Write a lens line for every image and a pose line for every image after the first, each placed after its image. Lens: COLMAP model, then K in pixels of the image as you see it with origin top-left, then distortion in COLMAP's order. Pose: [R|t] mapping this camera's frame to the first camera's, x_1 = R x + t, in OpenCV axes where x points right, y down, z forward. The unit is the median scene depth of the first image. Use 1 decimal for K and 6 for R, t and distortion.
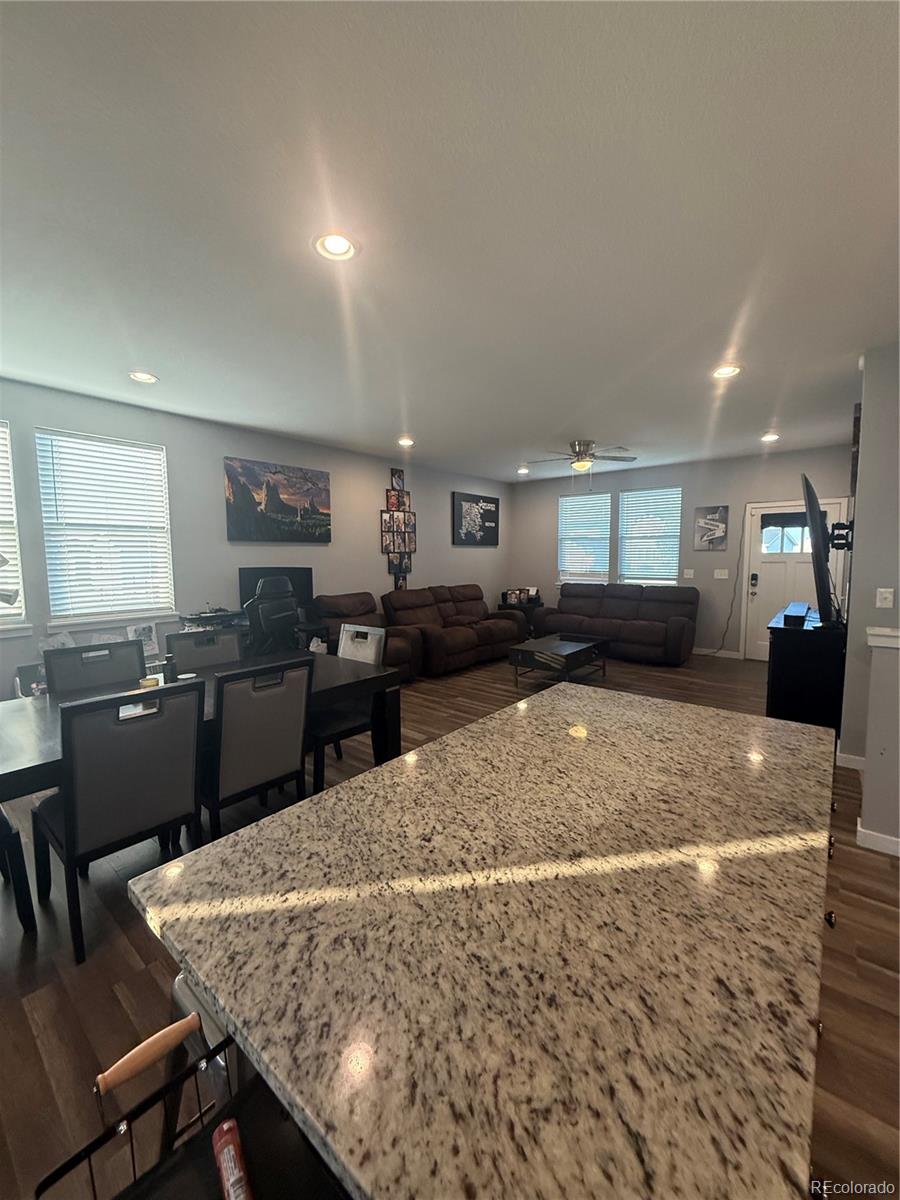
lens RADIAL K [[476.6, 0, 450.0], [0, 476.6, 601.1], [0, 0, 1]] dist [0.003603, 0.000716]
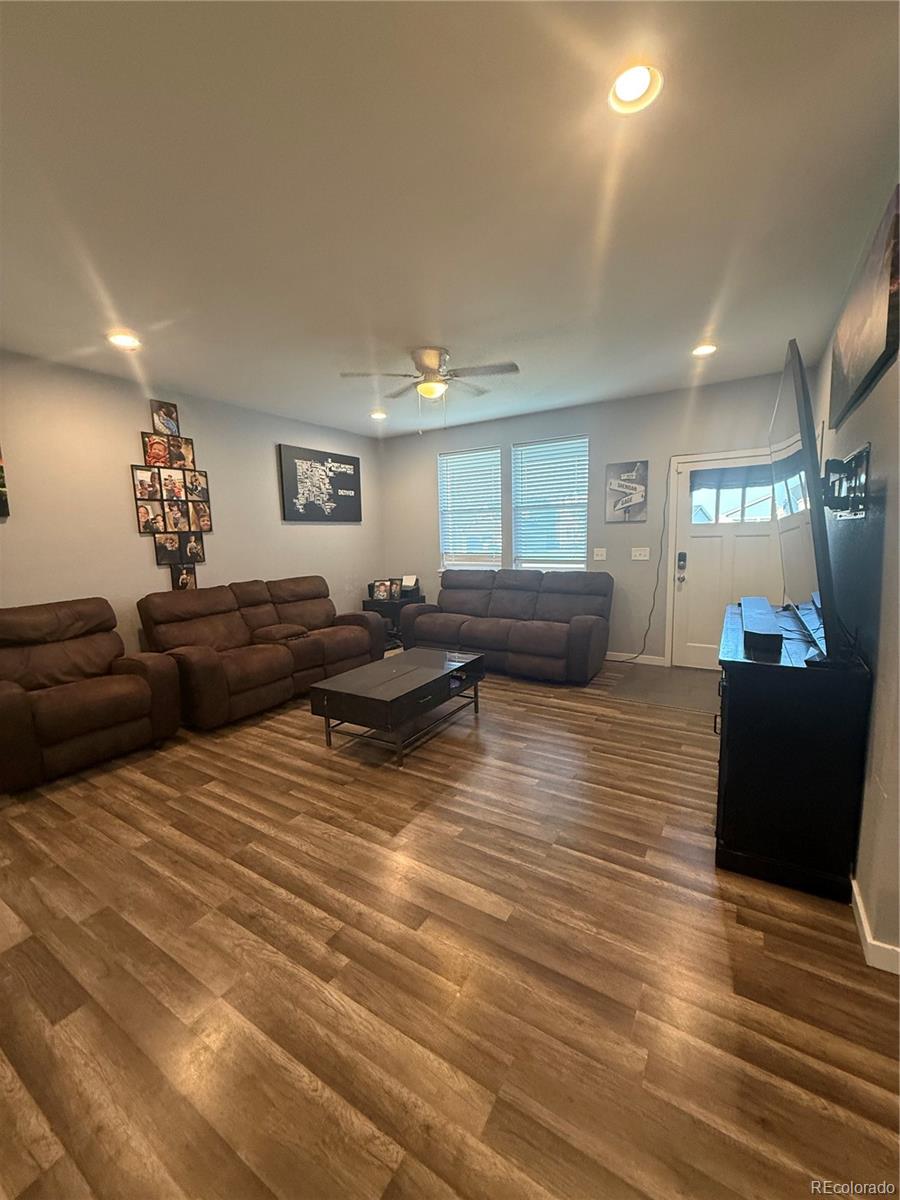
lens RADIAL K [[476.6, 0, 451.4], [0, 476.6, 598.0], [0, 0, 1]] dist [0.003603, 0.000716]
pose [[0.991498, -0.034588, 0.125438, 0.175259], [0.030517, 0.998948, 0.034230, -0.022162], [-0.126490, -0.030111, 0.991511, 0.289730]]
